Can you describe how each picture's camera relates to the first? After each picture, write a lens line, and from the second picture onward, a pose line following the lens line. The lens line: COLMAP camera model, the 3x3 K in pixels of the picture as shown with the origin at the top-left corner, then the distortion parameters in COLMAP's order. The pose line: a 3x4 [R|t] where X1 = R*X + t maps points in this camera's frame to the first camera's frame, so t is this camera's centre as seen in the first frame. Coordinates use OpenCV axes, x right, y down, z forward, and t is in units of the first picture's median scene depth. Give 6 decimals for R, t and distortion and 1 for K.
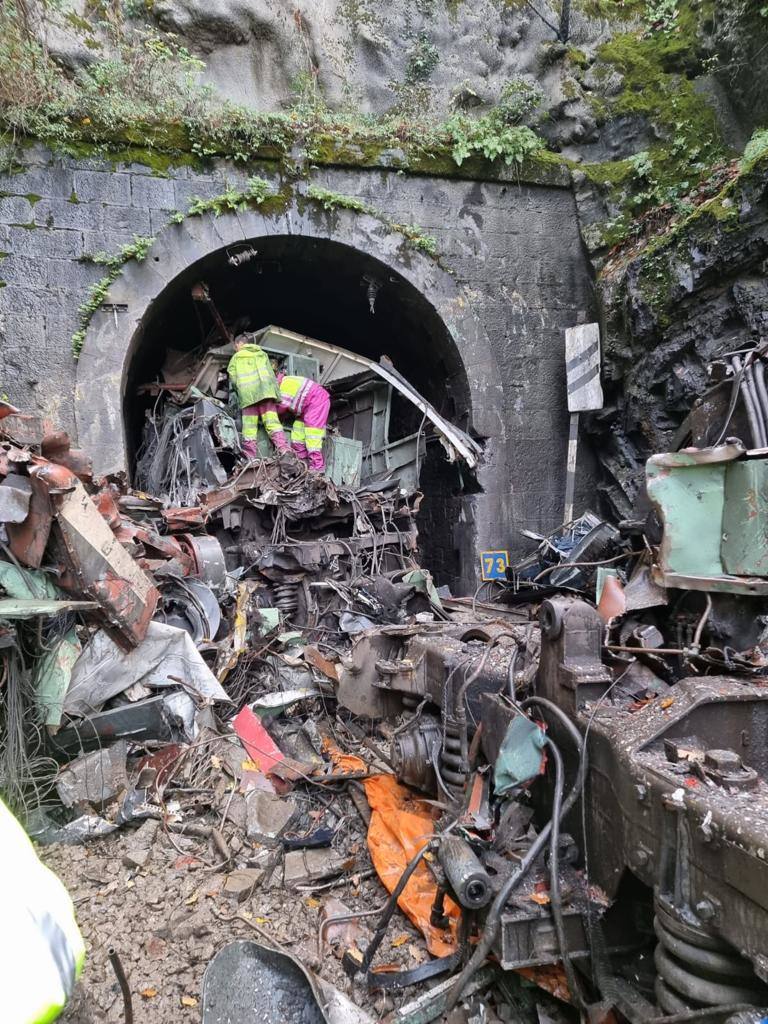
lens RADIAL K [[734.8, 0, 385.6], [0, 734.8, 516.2], [0, 0, 1]] dist [0.093232, -0.090624]
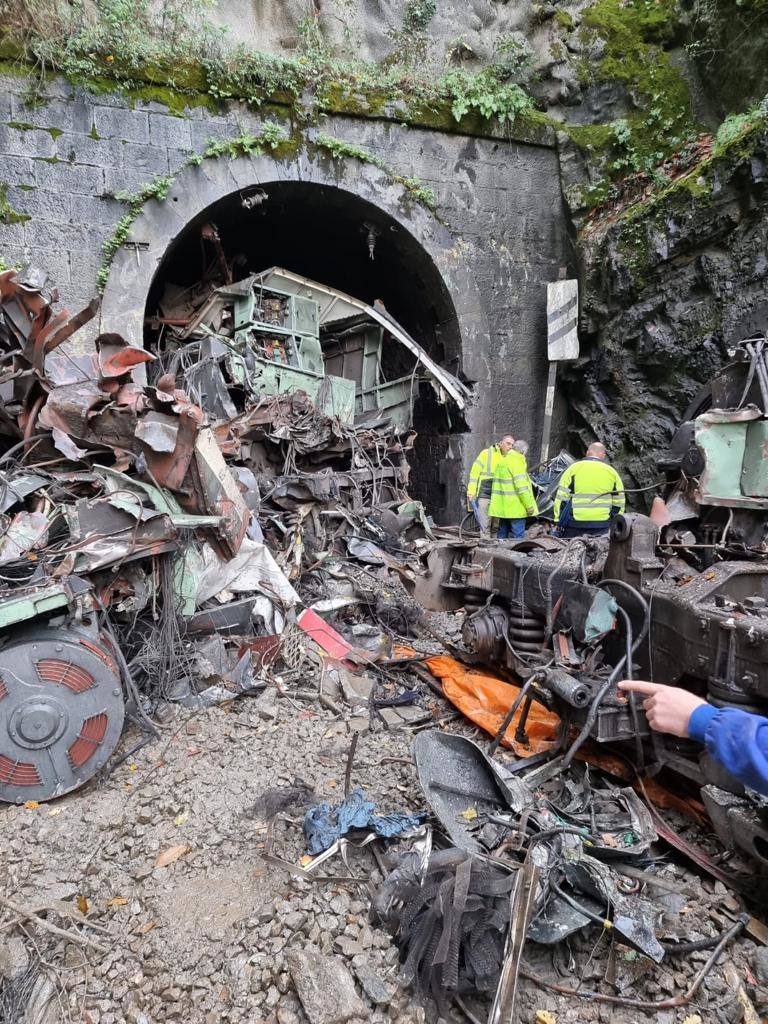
lens RADIAL K [[738.4, 0, 398.3], [0, 738.4, 520.8], [0, 0, 1]] dist [0.088762, -0.087308]
pose [[0.993897, 0.009890, 0.109867, -0.102289], [-0.020000, 0.995622, 0.091302, 0.000914], [-0.108483, -0.092942, 0.989744, -0.108608]]
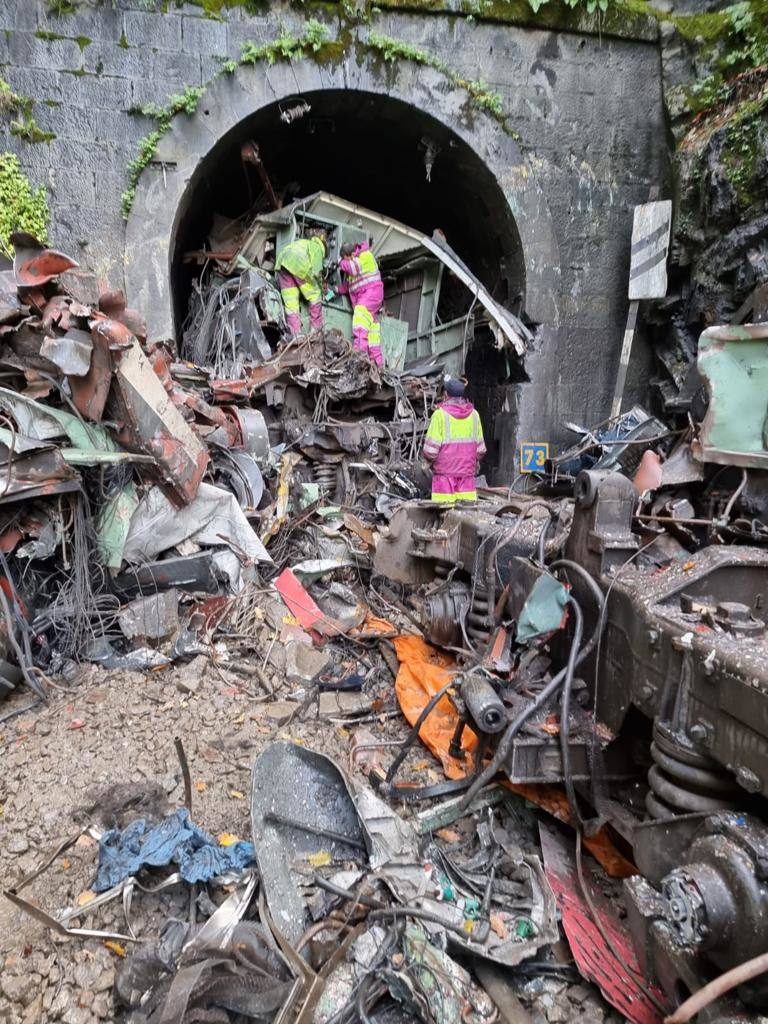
lens RADIAL K [[736.7, 0, 371.9], [0, 736.7, 529.3], [0, 0, 1]] dist [0.091762, -0.090290]
pose [[0.995997, 0.064871, -0.061489, -0.002418], [-0.054082, 0.985099, 0.163264, 0.011429], [0.071164, -0.159286, 0.984664, -0.016416]]
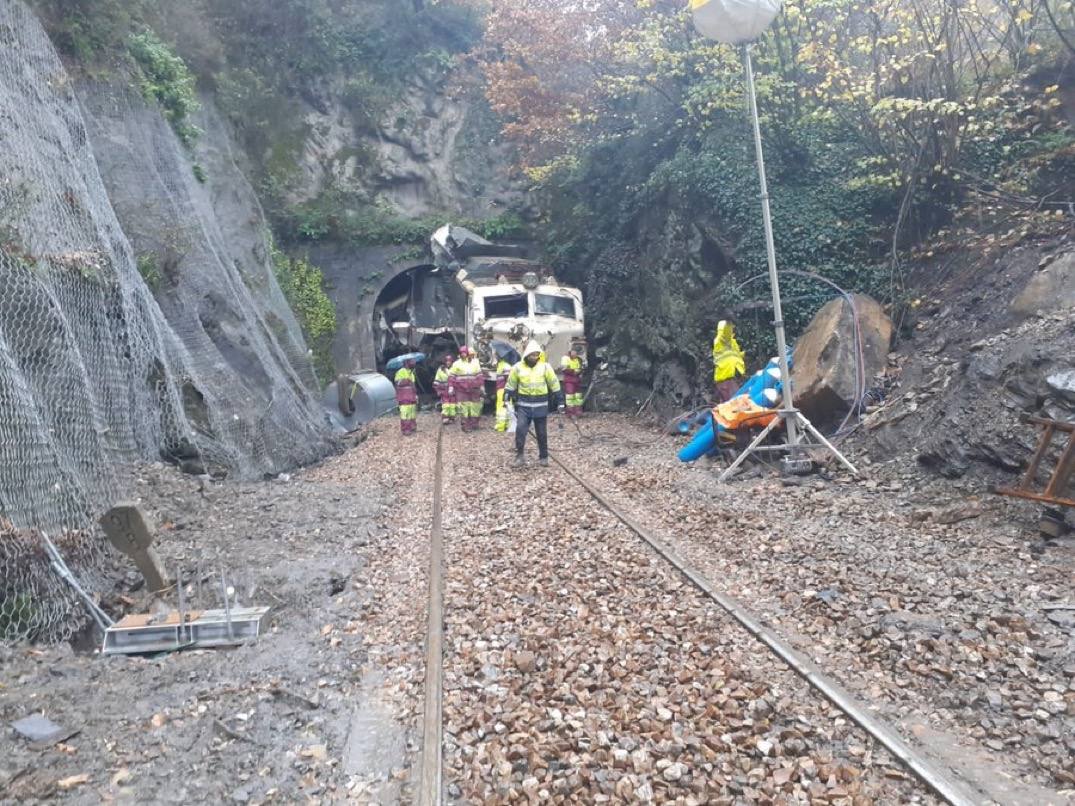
lens RADIAL K [[871.2, 0, 575.7], [0, 871.2, 443.7], [0, 0, 1]] dist [0.009788, -0.132510]
pose [[0.999731, 0.008639, -0.021518, 0.540840], [-0.006561, 0.995475, 0.094797, -0.002410], [0.022240, -0.094630, 0.995264, -2.486819]]
